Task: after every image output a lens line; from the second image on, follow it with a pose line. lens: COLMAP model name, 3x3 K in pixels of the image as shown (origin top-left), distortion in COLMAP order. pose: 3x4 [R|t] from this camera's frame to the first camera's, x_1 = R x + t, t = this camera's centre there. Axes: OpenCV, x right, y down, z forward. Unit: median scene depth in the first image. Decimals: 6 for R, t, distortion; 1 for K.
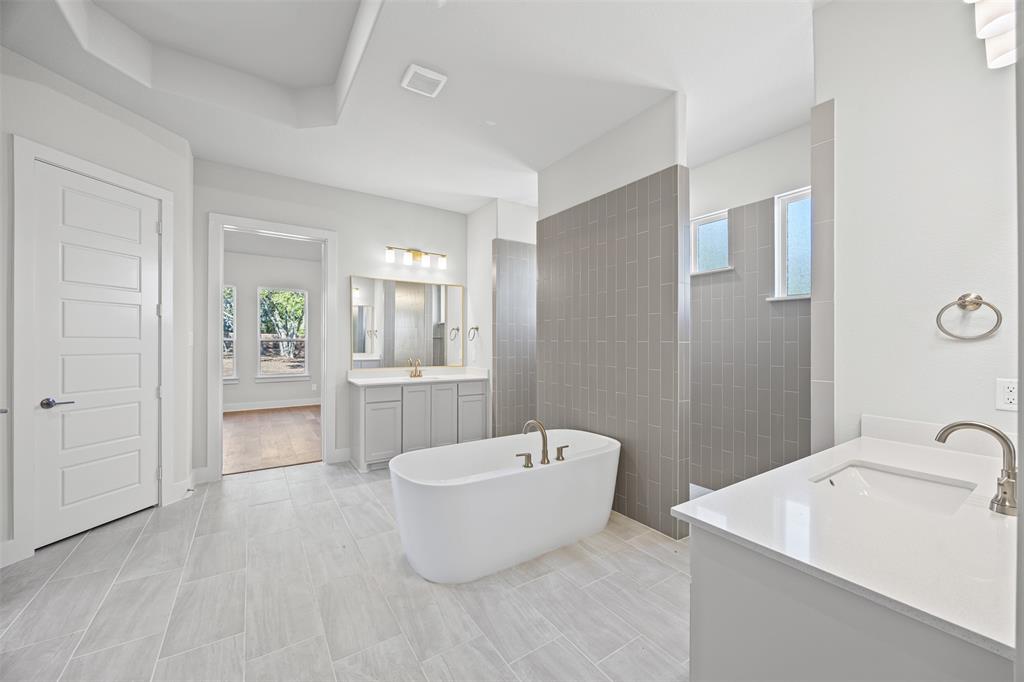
lens RADIAL K [[396.3, 0, 507.0], [0, 396.3, 343.4], [0, 0, 1]] dist [-0.000707, 0.000010]
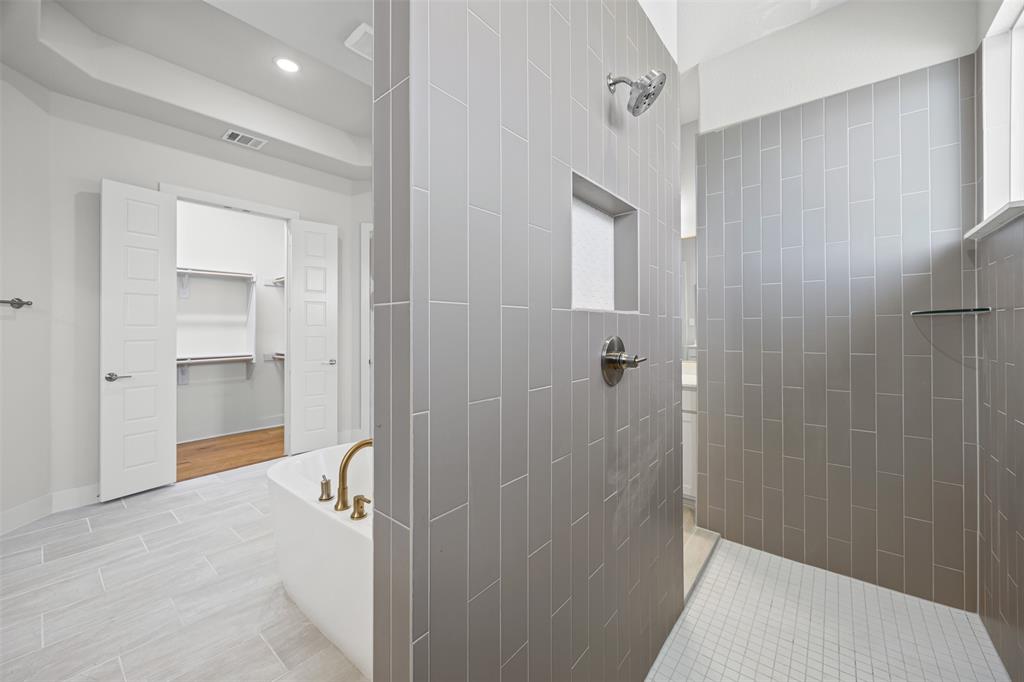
lens RADIAL K [[399.8, 0, 512.0], [0, 399.8, 341.0], [0, 0, 1]] dist [-0.002162, -0.000151]
pose [[0.270122, 0.024308, -0.962519, 0.600149], [0.020502, 0.999309, 0.030990, 0.018104], [0.962608, -0.028105, 0.269437, 0.859851]]
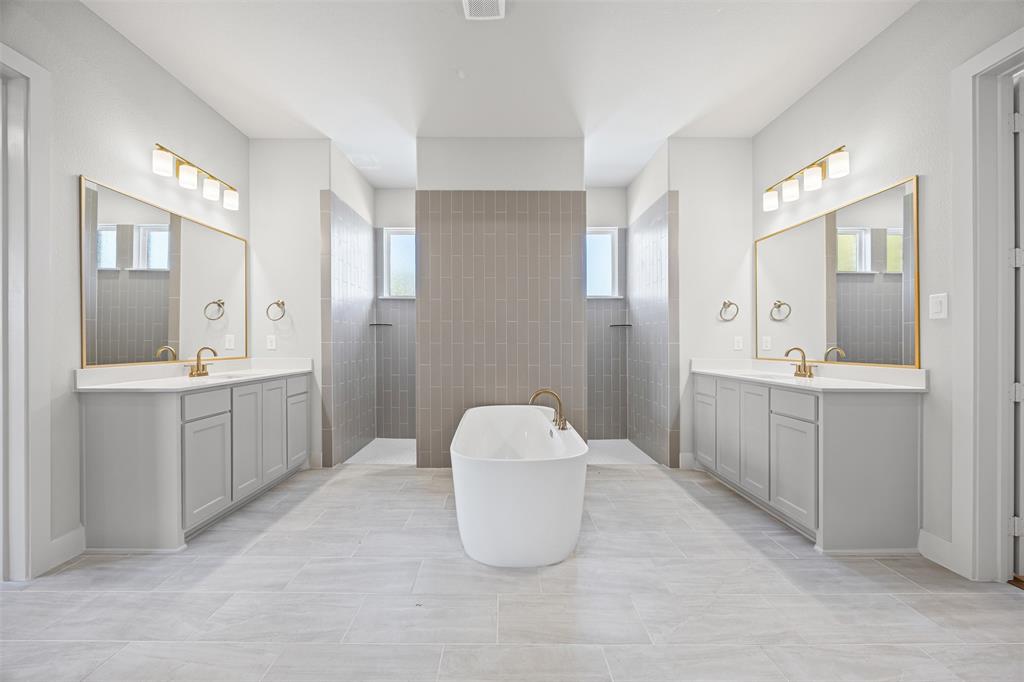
lens RADIAL K [[399.8, 0, 512.0], [0, 399.8, 341.0], [0, 0, 1]] dist [-0.002162, -0.000151]
pose [[0.539764, -0.003012, 0.841811, -0.717512], [0.004339, 0.999990, 0.000796, 0.049197], [-0.841805, 0.003223, 0.539772, 0.395355]]
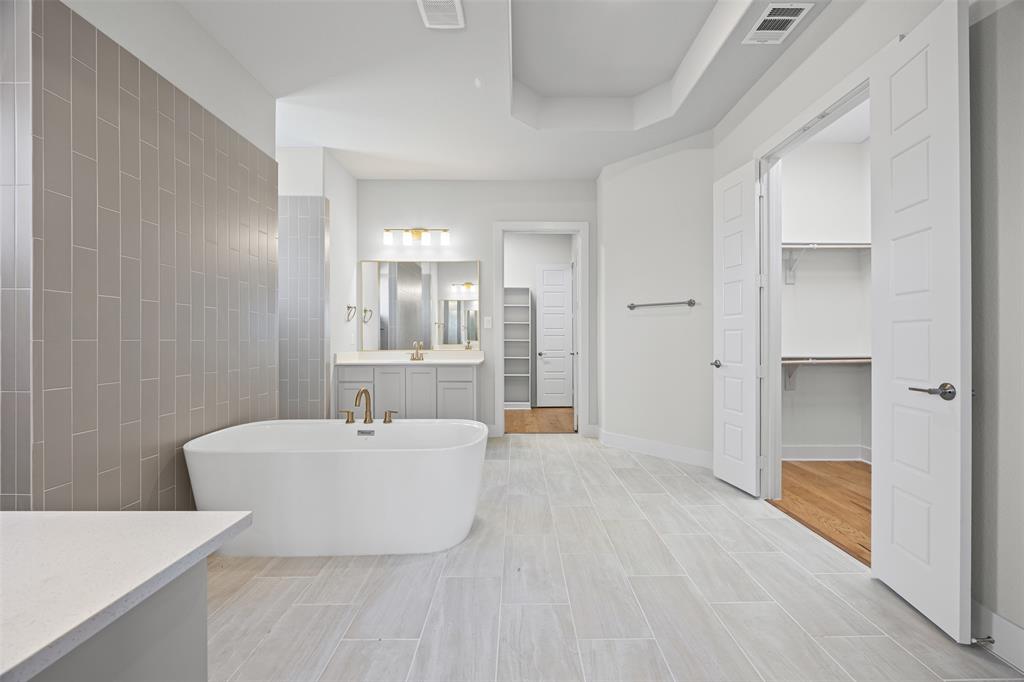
lens RADIAL K [[388.7, 0, 515.1], [0, 388.7, 337.8], [0, 0, 1]] dist [-0.001090, -0.000102]
pose [[-0.837941, -0.010121, 0.545667, -0.652262], [-0.007748, 0.999948, 0.006649, 0.041552], [-0.545706, 0.001344, -0.837976, 1.312585]]
